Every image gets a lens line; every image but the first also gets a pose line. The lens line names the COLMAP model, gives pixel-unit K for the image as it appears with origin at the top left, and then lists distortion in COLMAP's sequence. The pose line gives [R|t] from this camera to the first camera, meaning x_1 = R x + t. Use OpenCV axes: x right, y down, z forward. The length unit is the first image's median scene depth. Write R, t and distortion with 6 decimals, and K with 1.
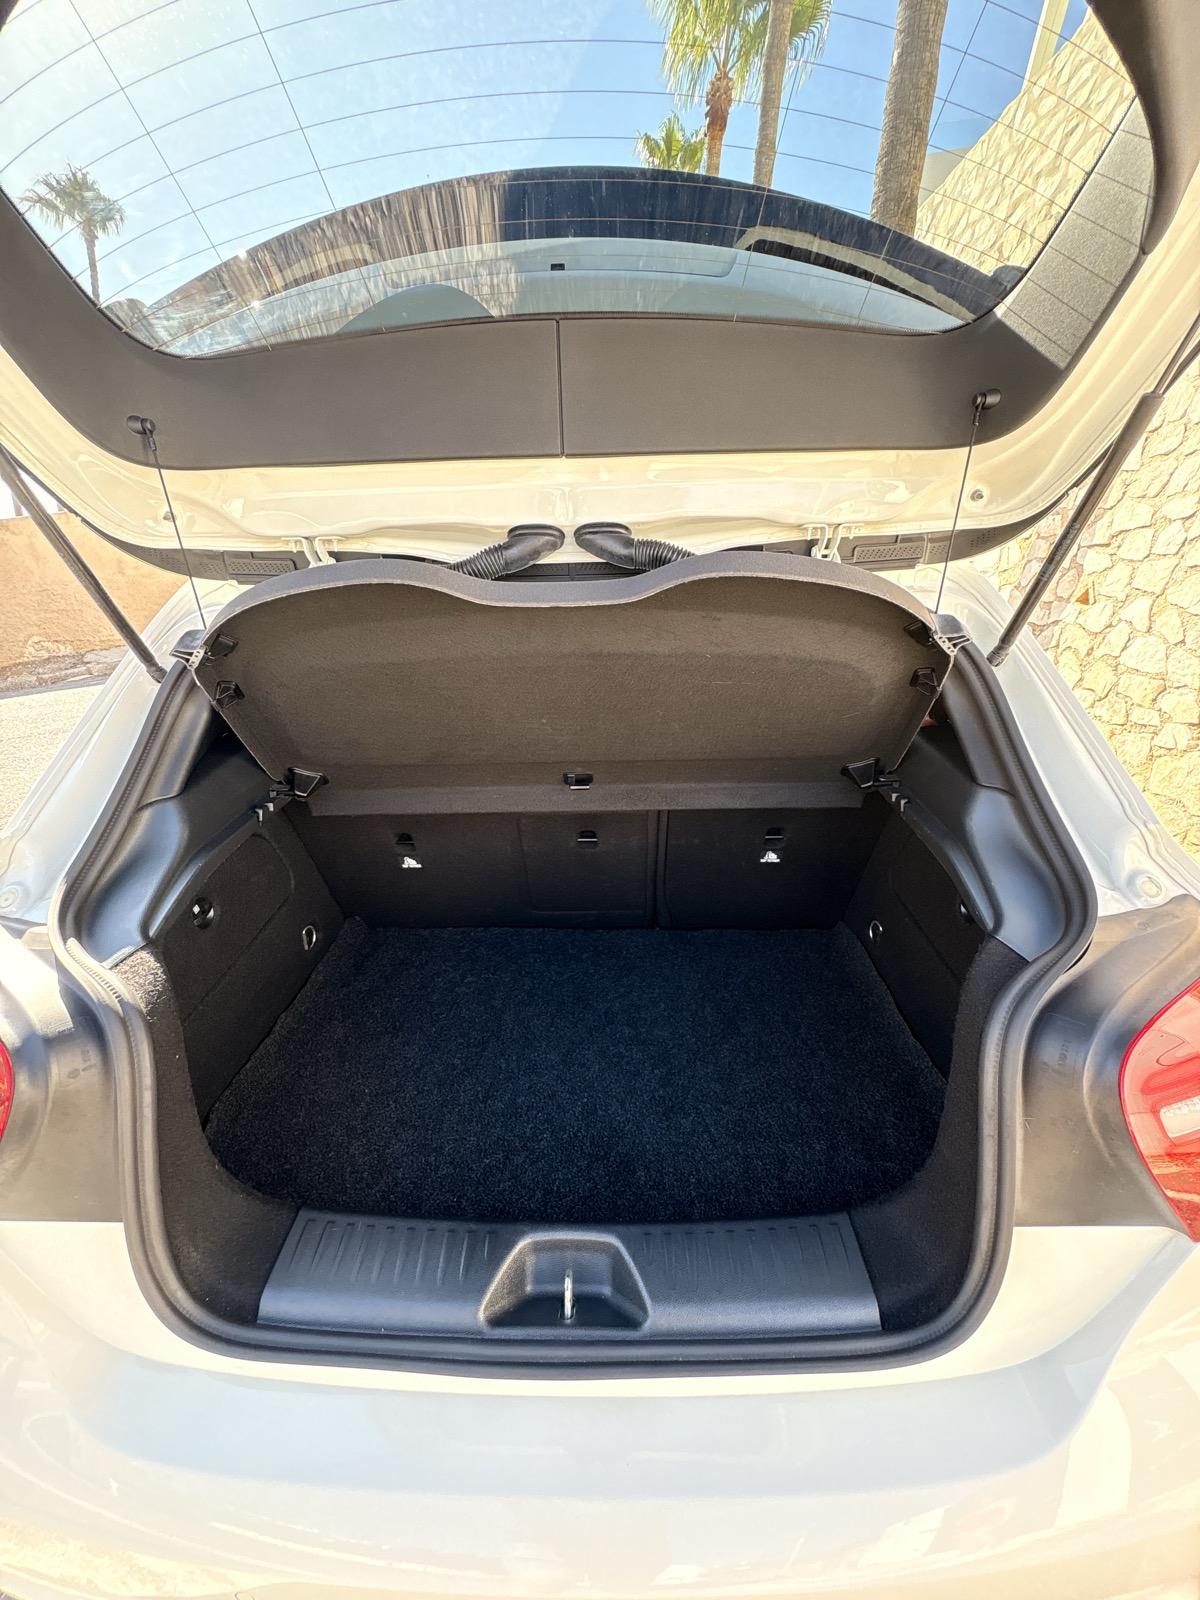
lens RADIAL K [[631.9, 0, 602.1], [0, 631.9, 795.9], [0, 0, 1]] dist [0.000436, 0.000473]
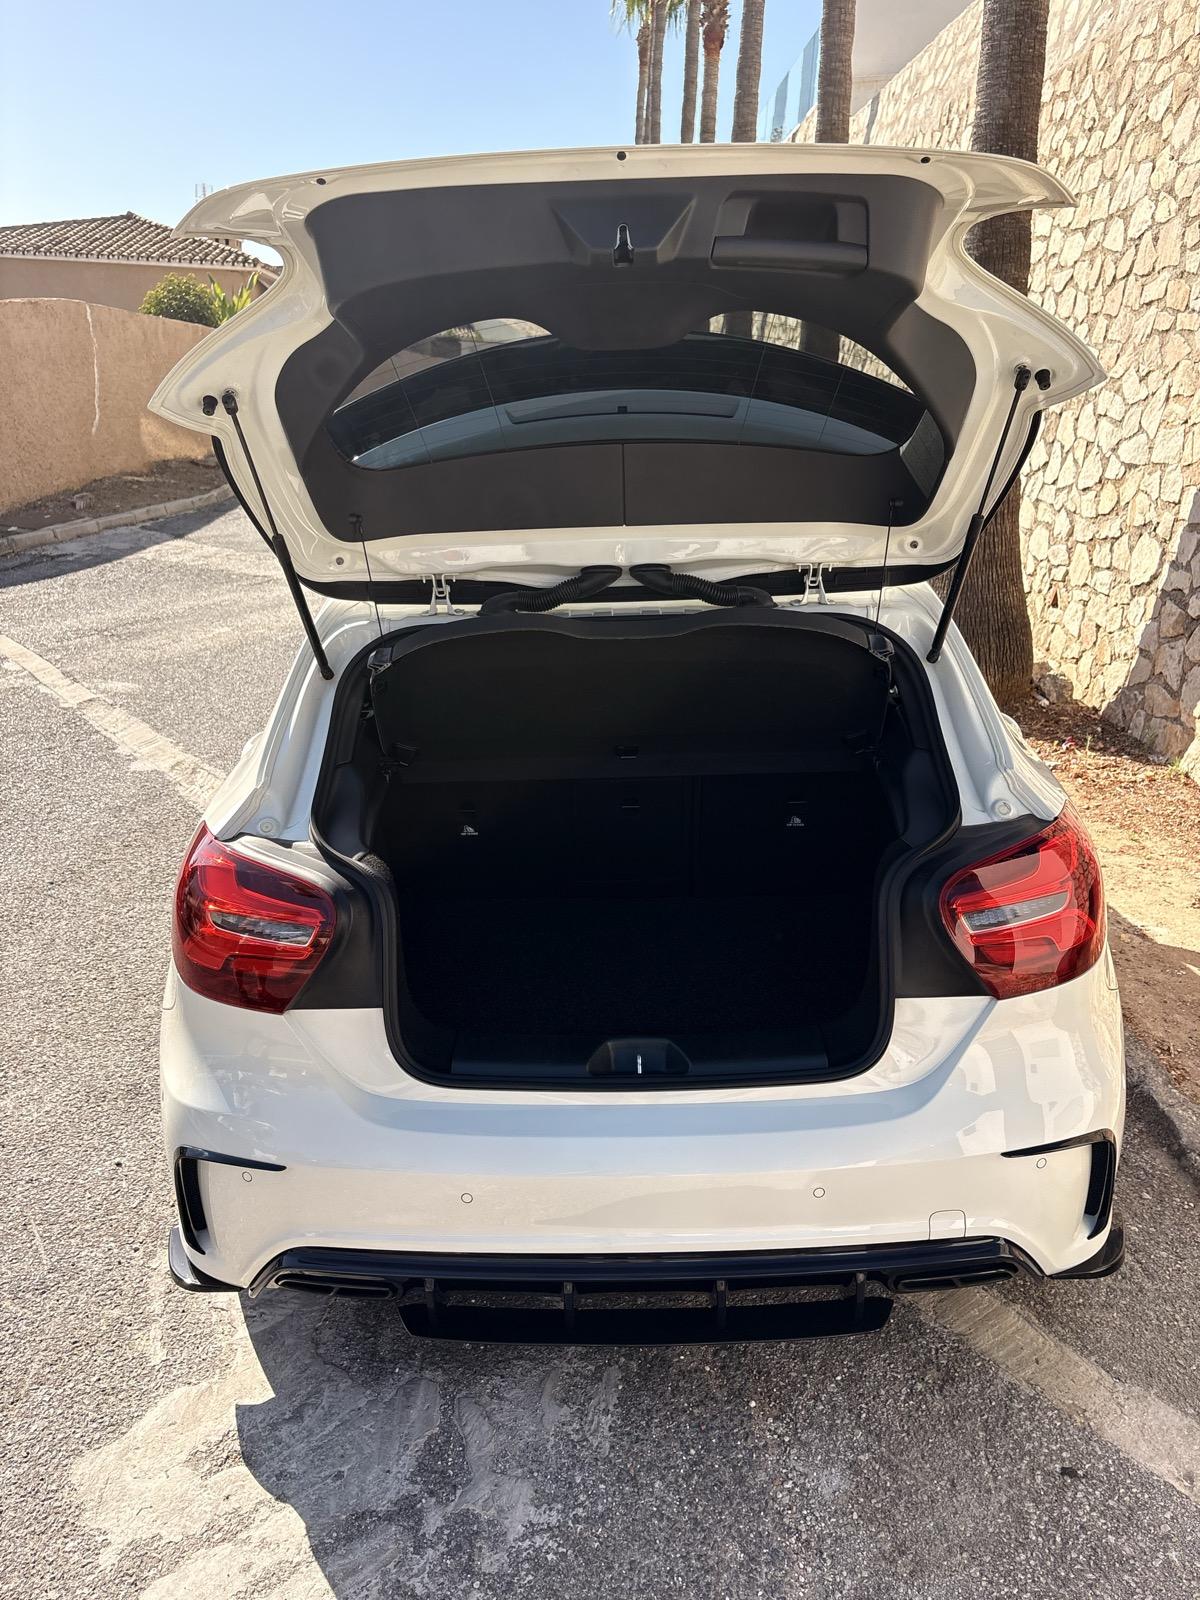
lens RADIAL K [[1180.8, 0, 593.0], [0, 1180.8, 809.2], [0, 0, 1]] dist [0.064144, -0.070981]
pose [[0.999948, -0.010192, -0.000460, -0.031736], [0.010190, 0.999937, -0.004753, 0.029666], [0.000509, 0.004748, 0.999989, -0.391085]]
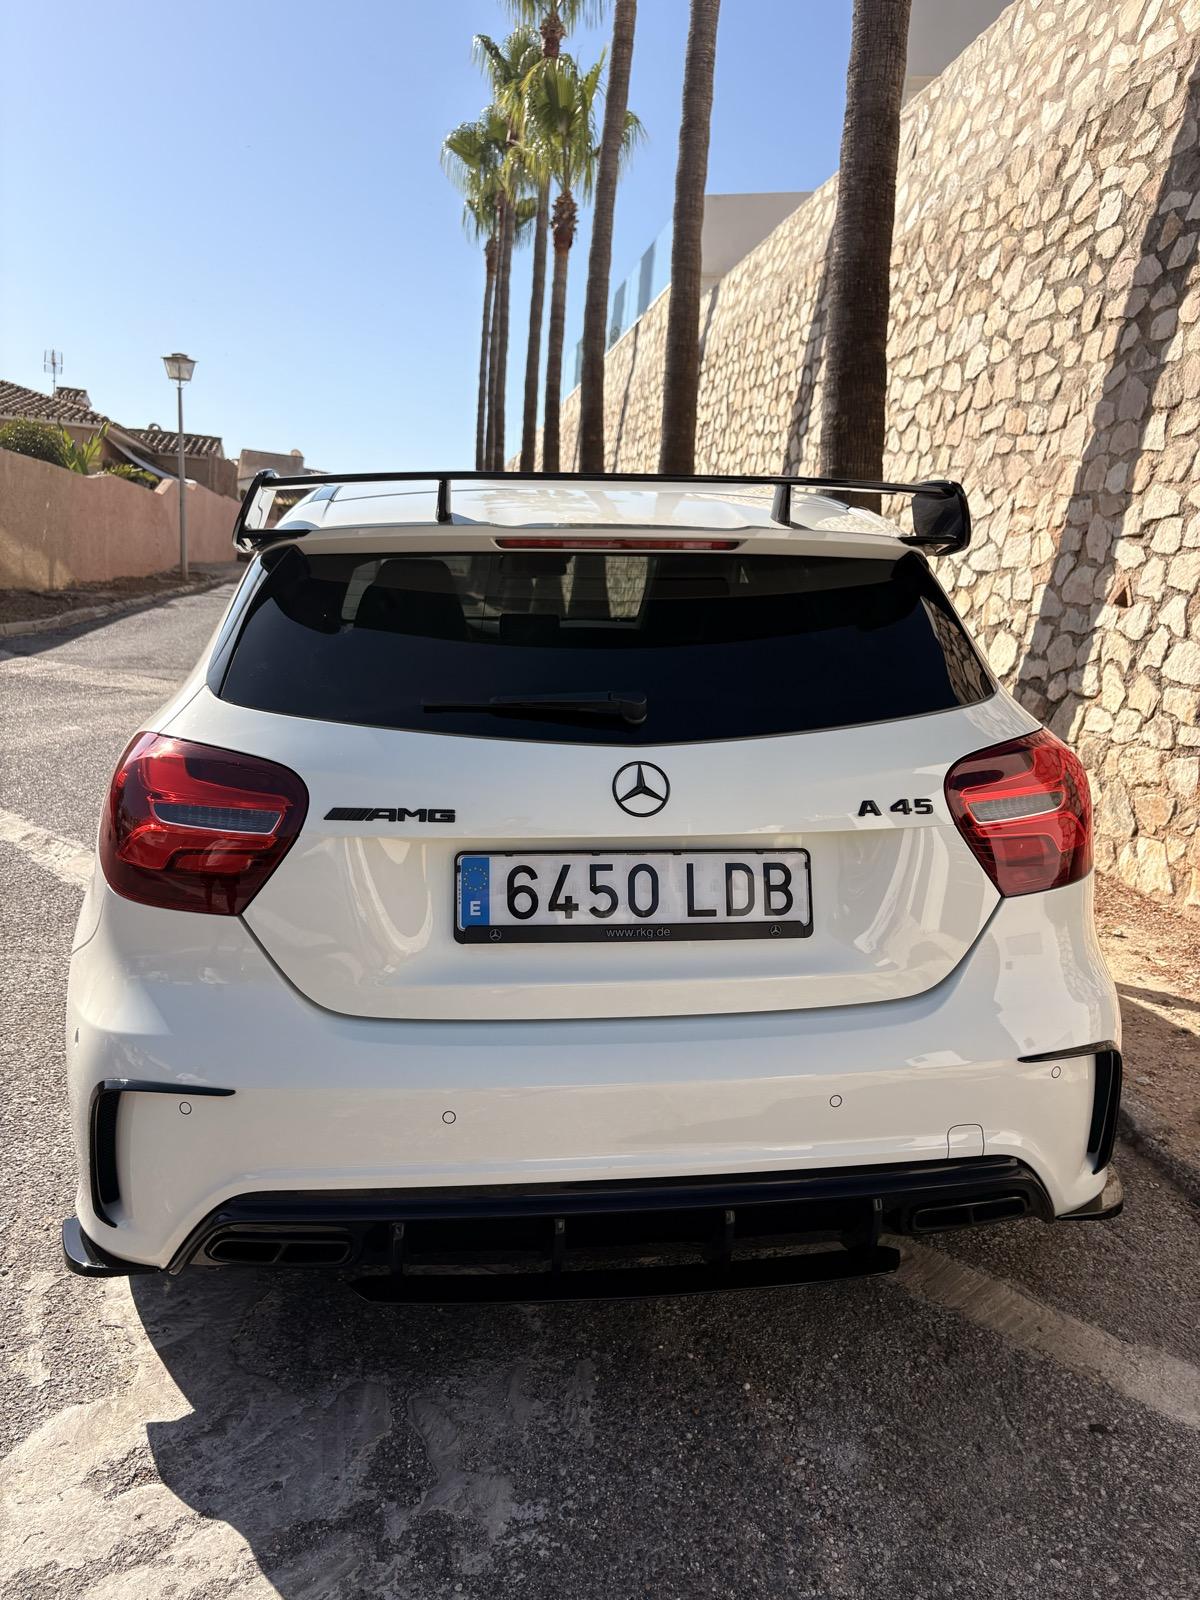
lens RADIAL K [[1185.8, 0, 589.2], [0, 1185.8, 796.6], [0, 0, 1]] dist [0.042105, -0.045036]
pose [[0.991066, 0.004472, 0.133296, -0.100006], [0.016231, 0.987966, -0.153820, 0.151926], [-0.132380, 0.154609, 0.979067, -0.341709]]
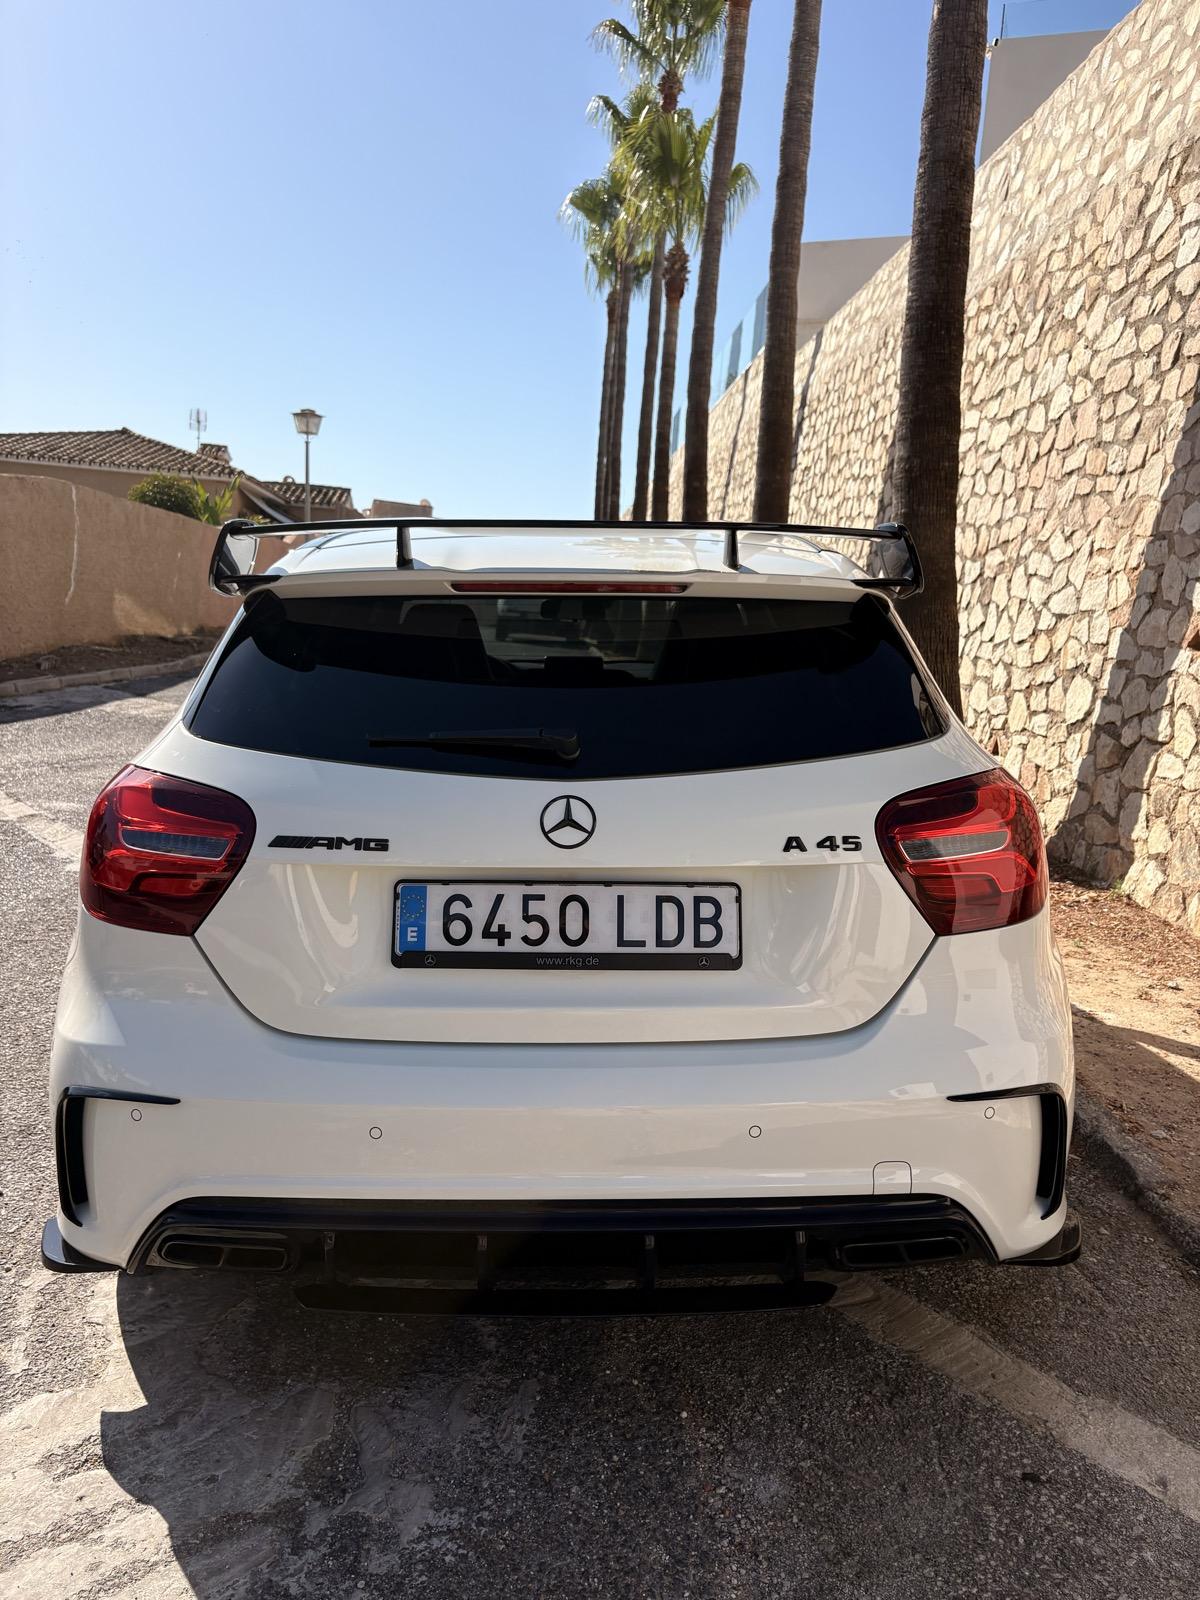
lens RADIAL K [[1184.7, 0, 597.8], [0, 1184.7, 813.8], [0, 0, 1]] dist [0.043061, -0.045309]
pose [[0.999005, 0.020200, 0.039767, -0.020342], [-0.012889, 0.984272, -0.176186, 0.159756], [-0.042701, 0.175498, 0.983553, -0.366252]]
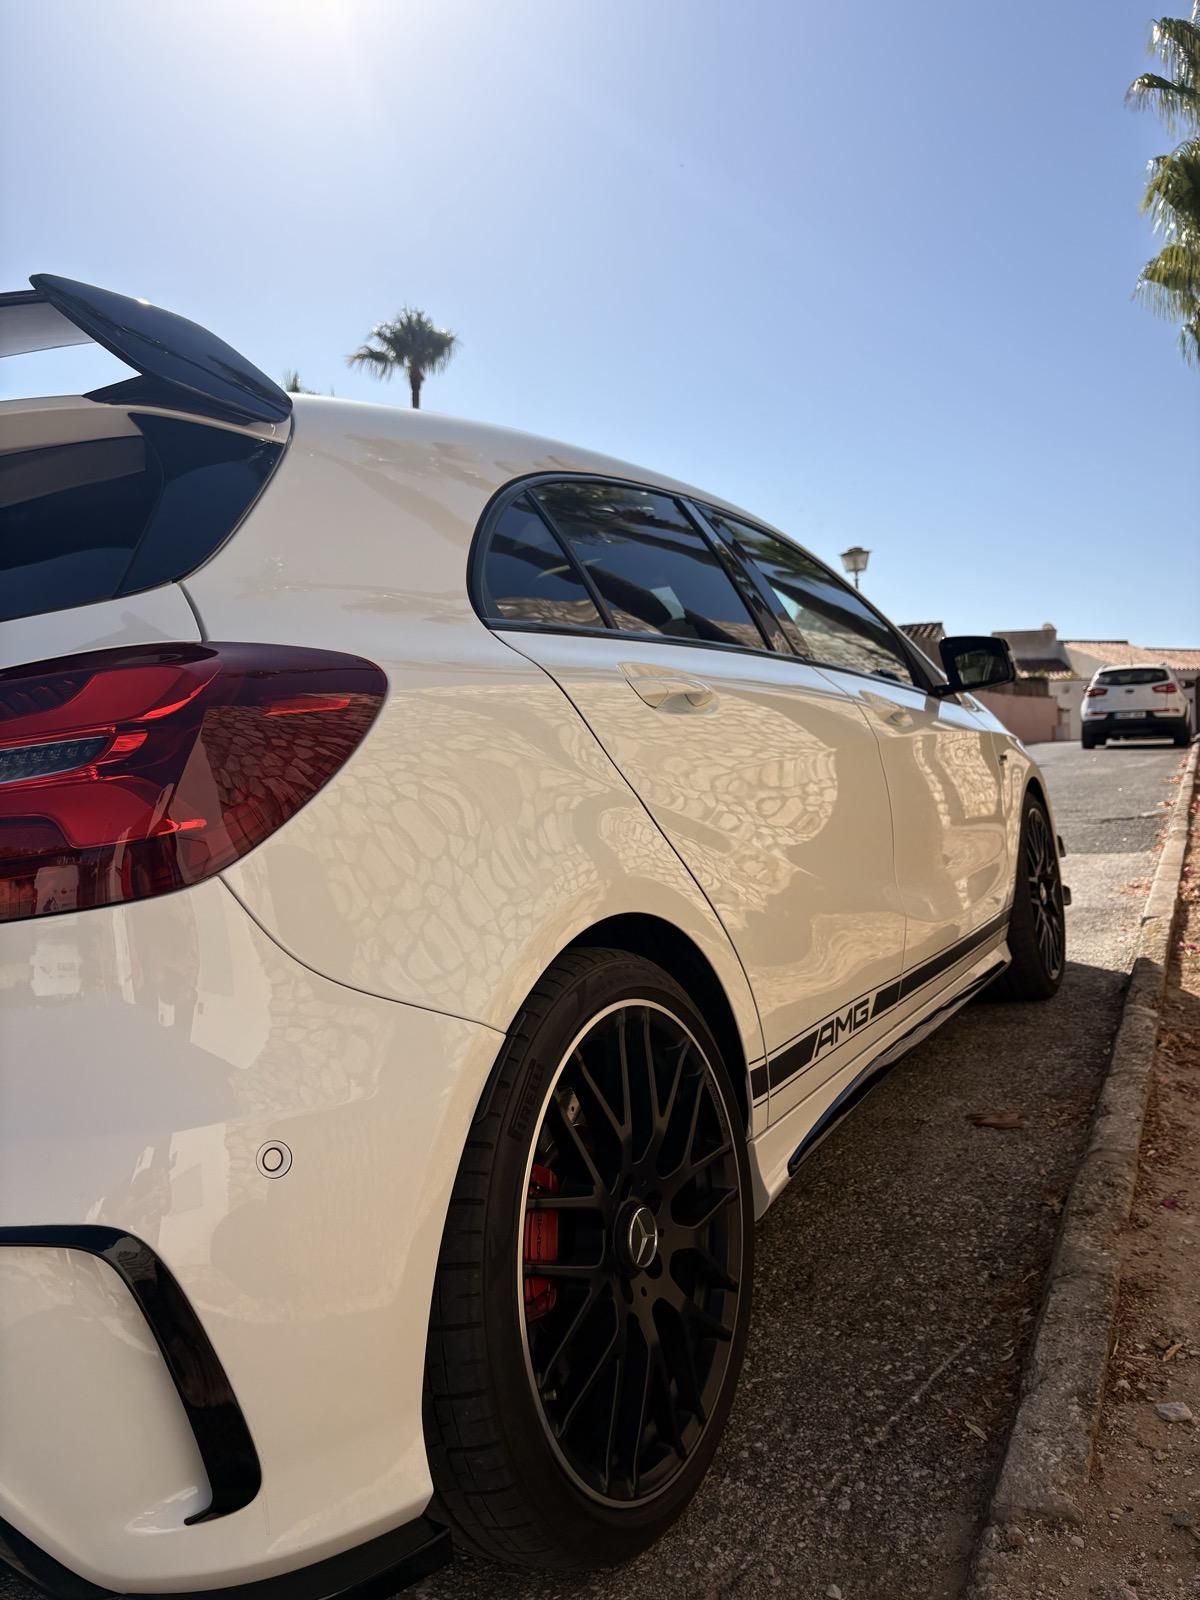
lens RADIAL K [[1207.5, 0, 599.3], [0, 1207.5, 798.7], [0, 0, 1]] dist [0.006150, 0.011572]
pose [[0.883212, -0.072069, -0.463403, 0.439127], [-0.071654, 0.955783, -0.285211, 0.160190], [0.463467, 0.285106, 0.838995, -0.022772]]
